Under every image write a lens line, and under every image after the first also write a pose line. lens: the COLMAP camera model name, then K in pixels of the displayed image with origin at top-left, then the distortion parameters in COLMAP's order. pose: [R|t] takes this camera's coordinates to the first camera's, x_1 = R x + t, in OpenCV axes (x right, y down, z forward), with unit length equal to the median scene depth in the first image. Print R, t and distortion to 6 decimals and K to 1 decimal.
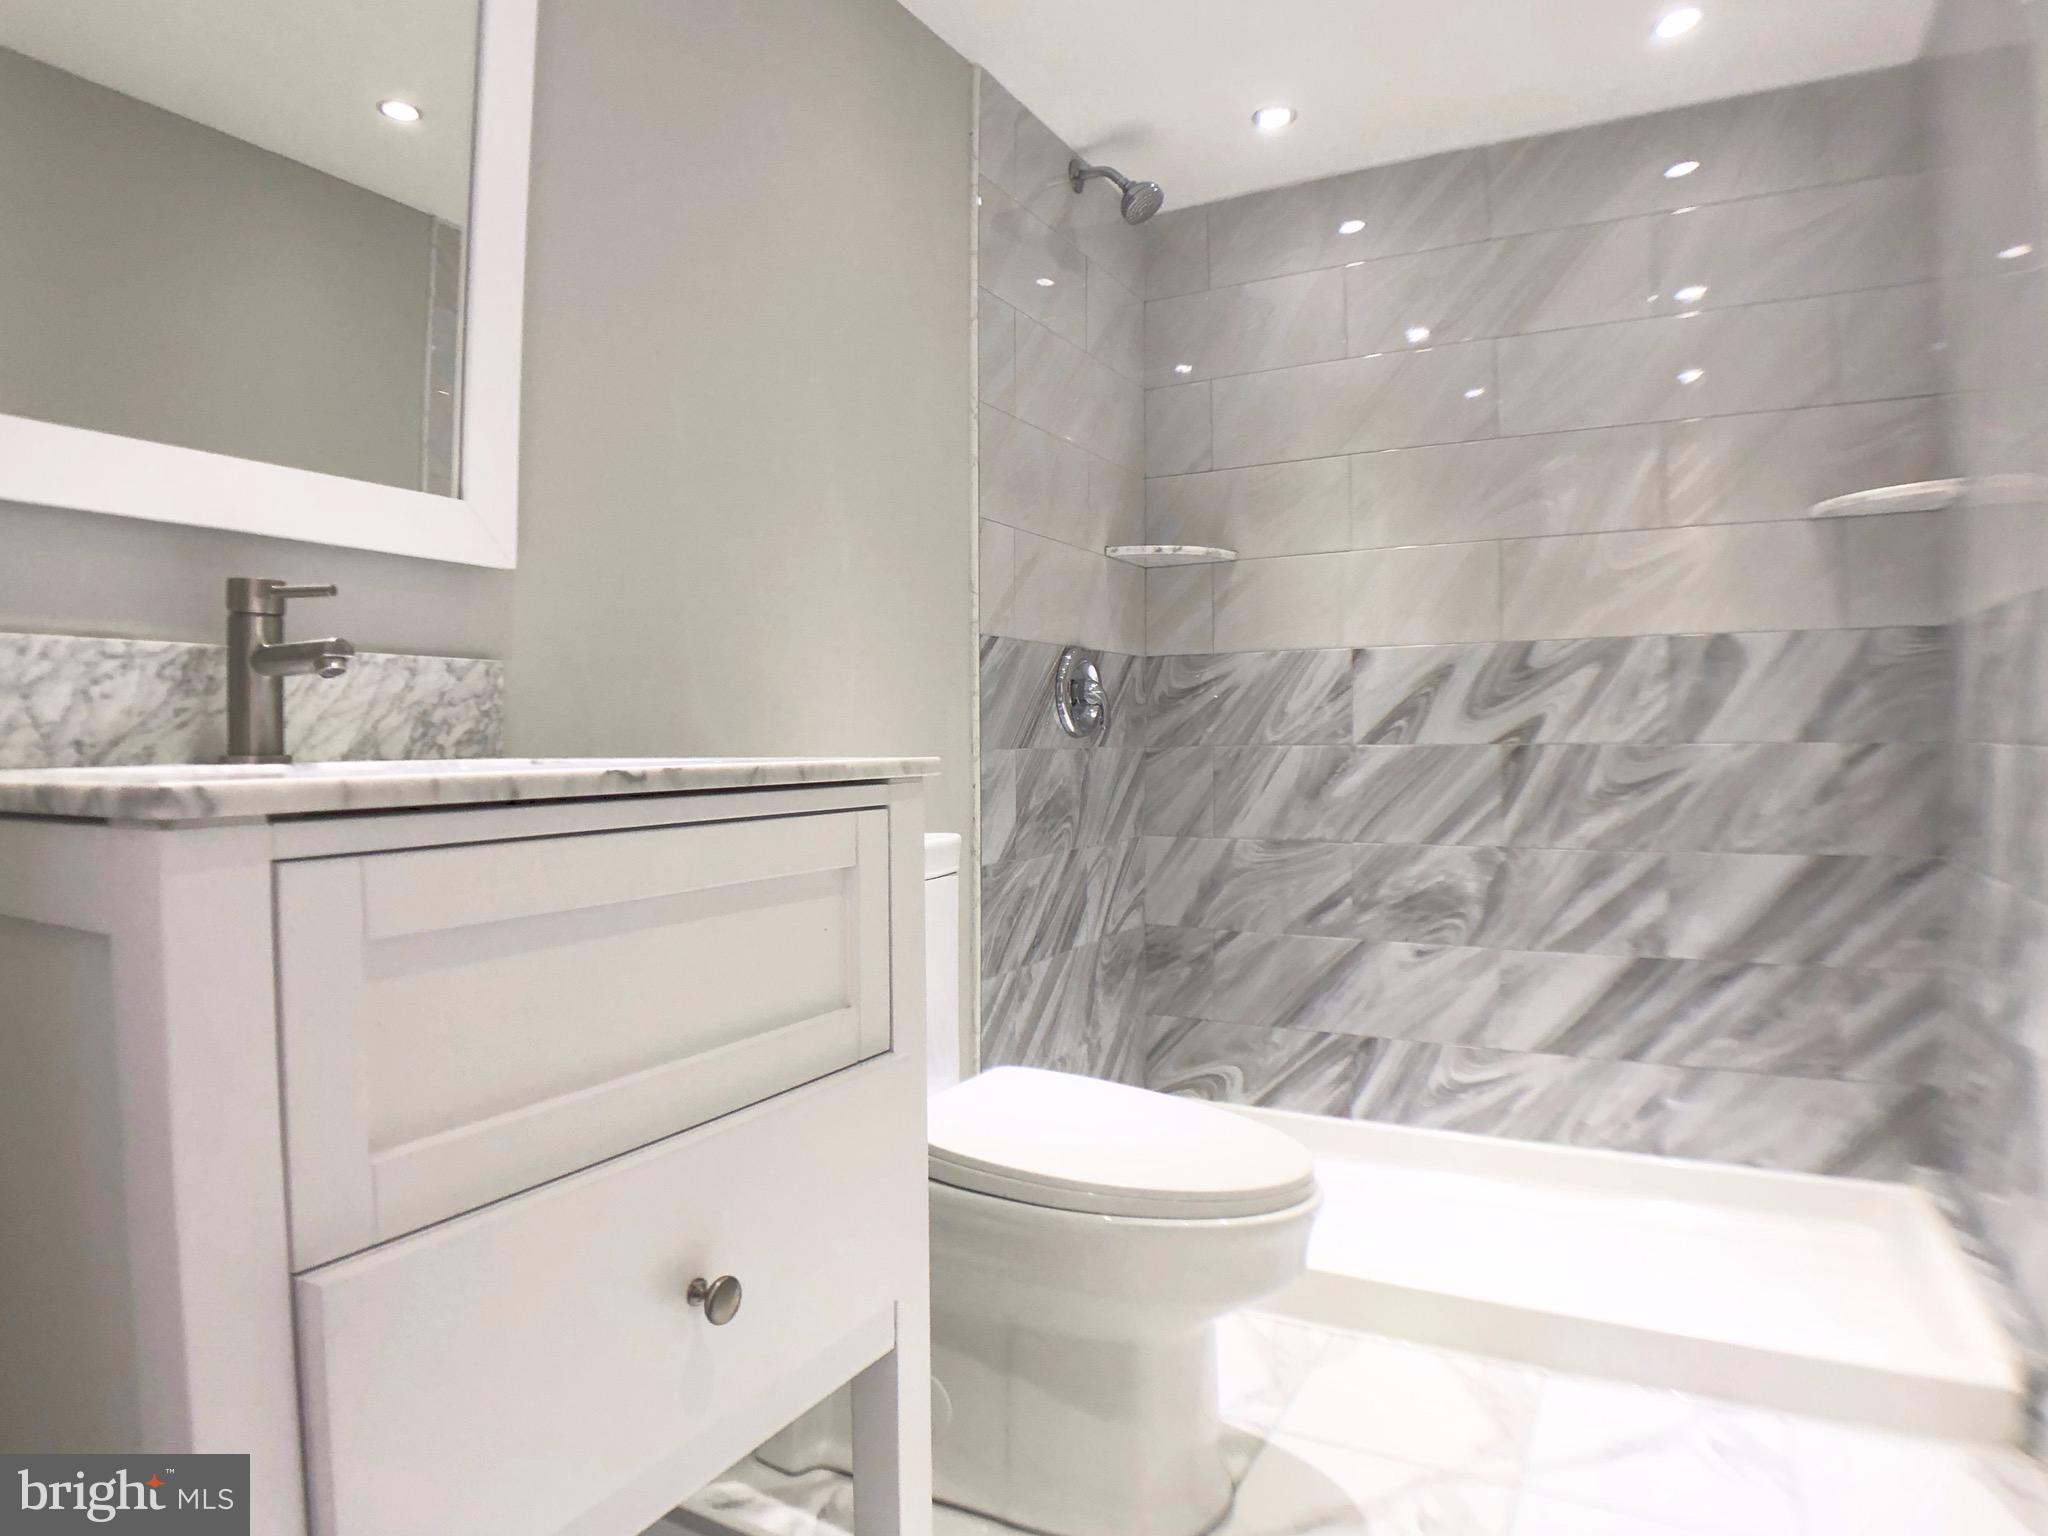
lens RADIAL K [[1184.0, 0, 1050.8], [0, 1184.0, 768.2], [0, 0, 1]] dist [-0.105742, 0.022758]
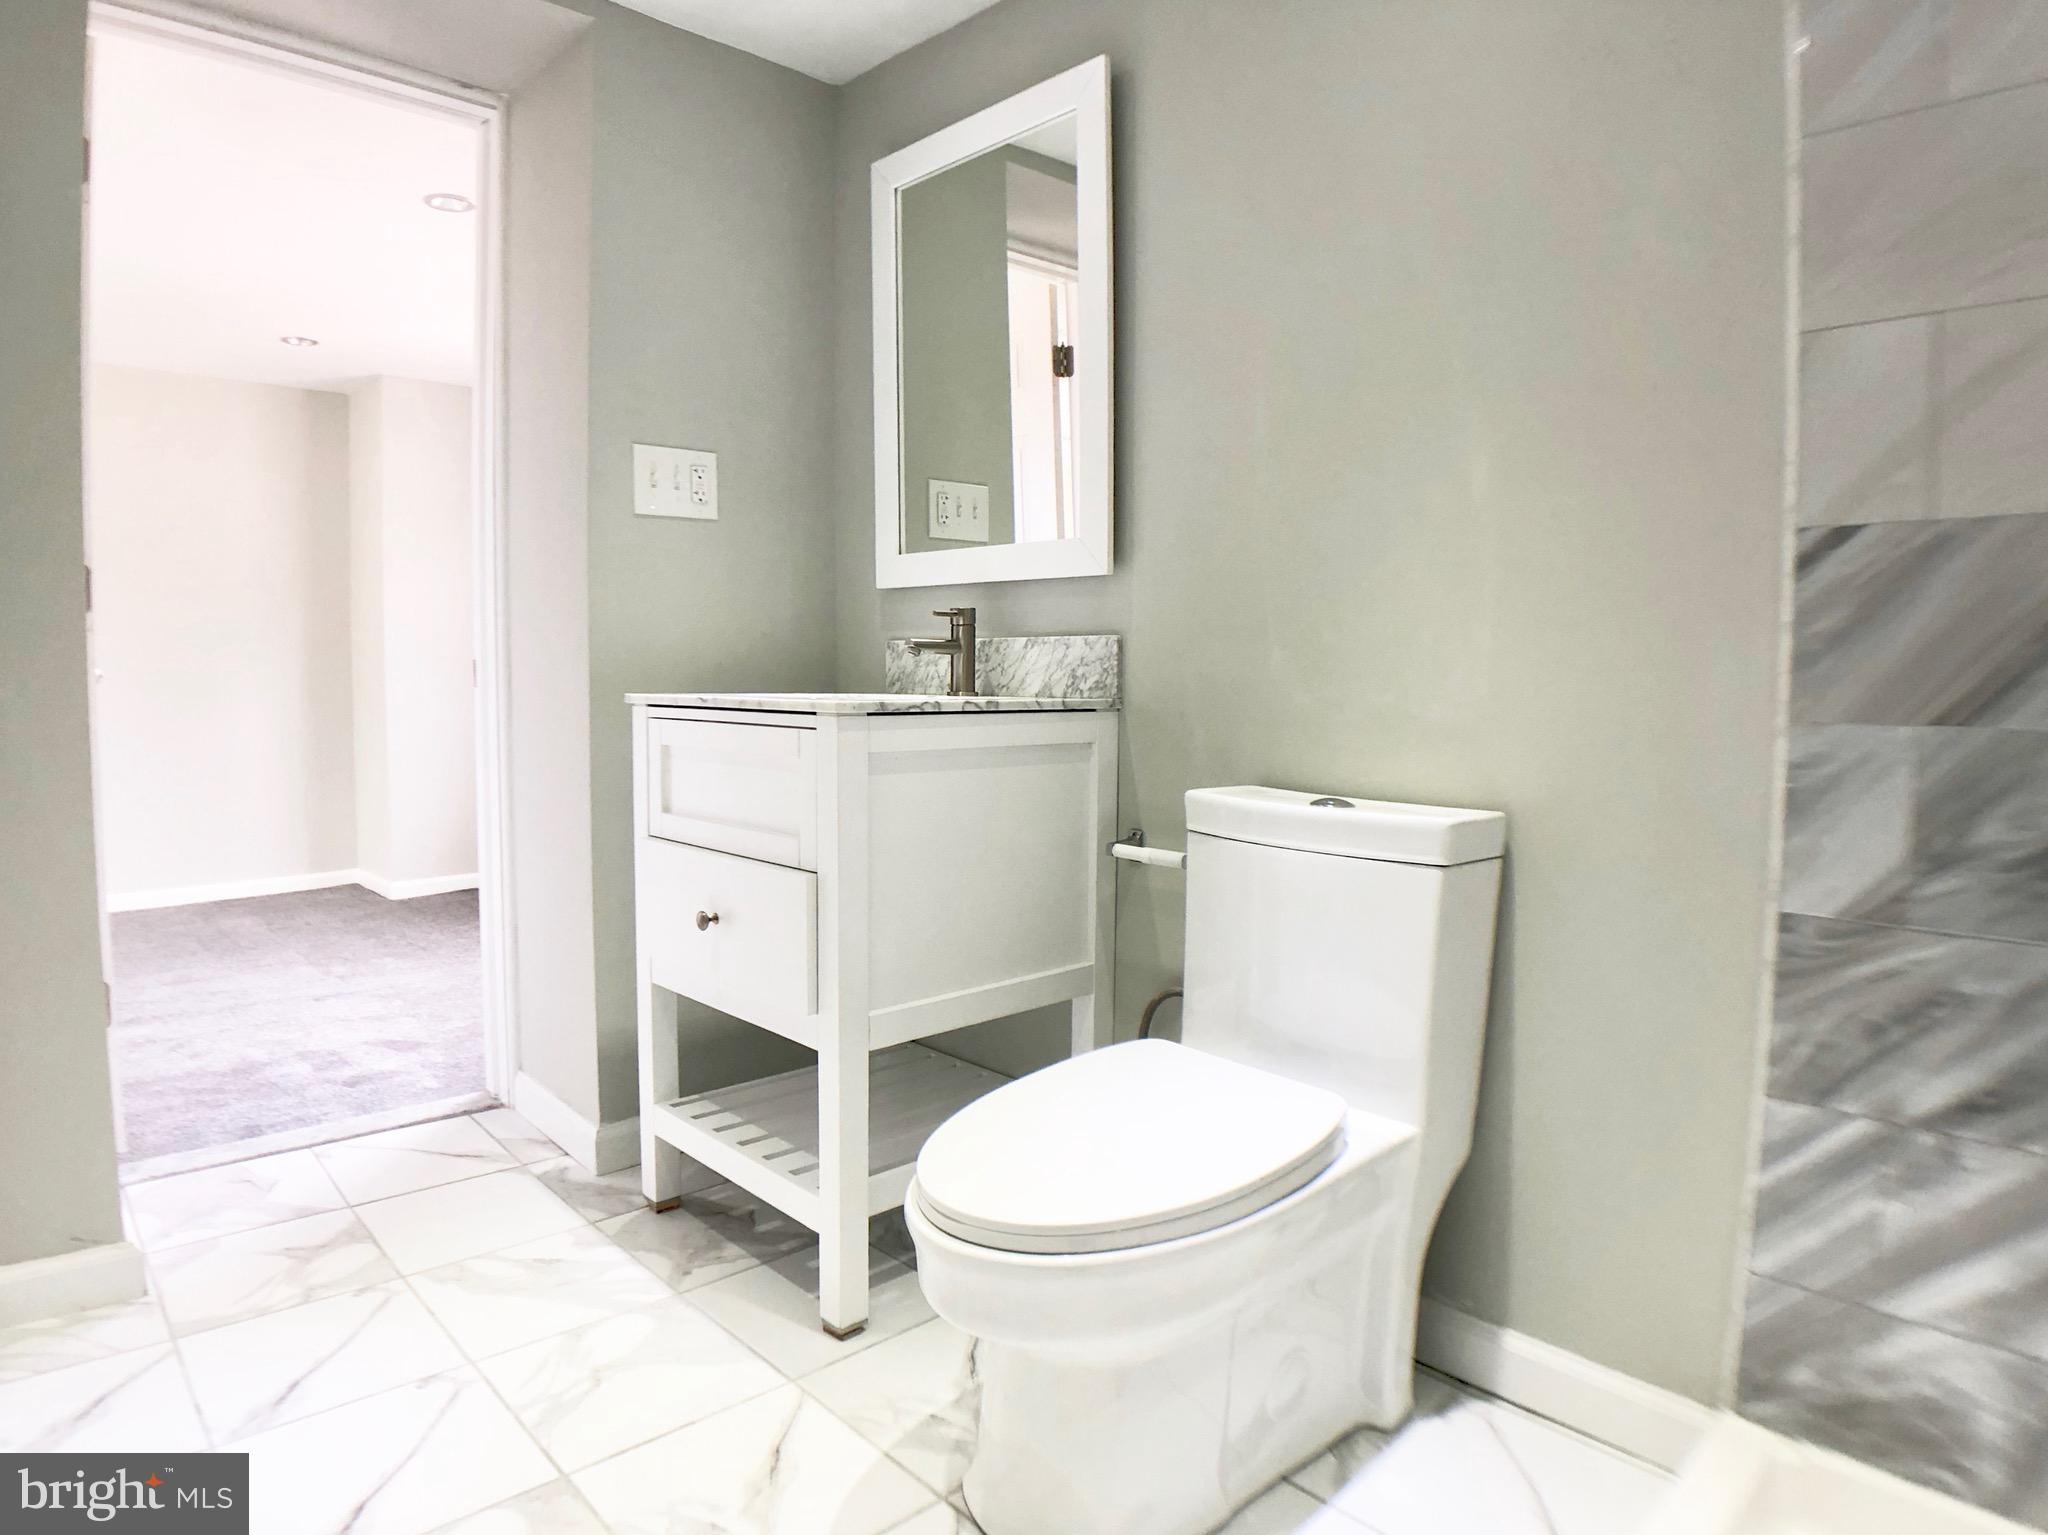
lens RADIAL K [[1184.0, 0, 1050.8], [0, 1184.0, 767.7], [0, 0, 1]] dist [-0.105742, 0.022758]
pose [[-0.305782, 0.073945, -0.949226, 0.600435], [-0.030924, 0.995682, 0.087526, -0.030529], [0.951599, 0.056117, -0.302175, 0.808027]]
